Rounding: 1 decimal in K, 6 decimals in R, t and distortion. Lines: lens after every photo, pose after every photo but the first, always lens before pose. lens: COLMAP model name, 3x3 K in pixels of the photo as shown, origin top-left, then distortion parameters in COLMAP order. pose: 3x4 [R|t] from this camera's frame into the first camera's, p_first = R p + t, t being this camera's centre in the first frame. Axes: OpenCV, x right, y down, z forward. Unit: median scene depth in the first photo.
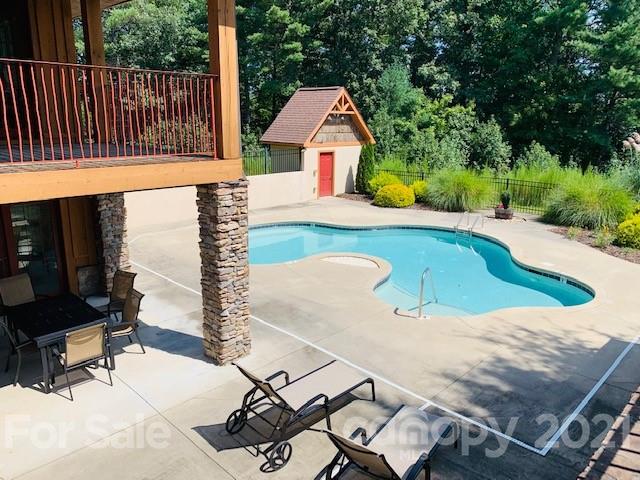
lens RADIAL K [[485.1, 0, 318.4], [0, 485.1, 238.2], [0, 0, 1]] dist [0.004587, 0.003747]
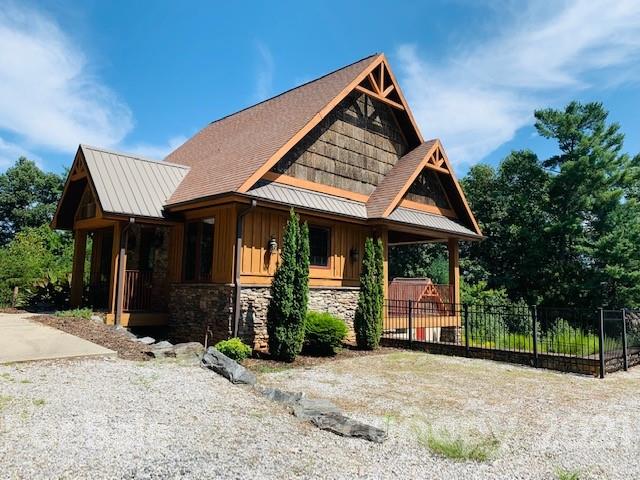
lens RADIAL K [[485.1, 0, 322.0], [0, 485.1, 239.7], [0, 0, 1]] dist [0.004587, 0.003747]
pose [[0.999788, 0.011515, -0.017090, -0.146150], [-0.016770, 0.936596, -0.350009, 0.061552], [0.011976, 0.350222, 0.936590, -0.260316]]
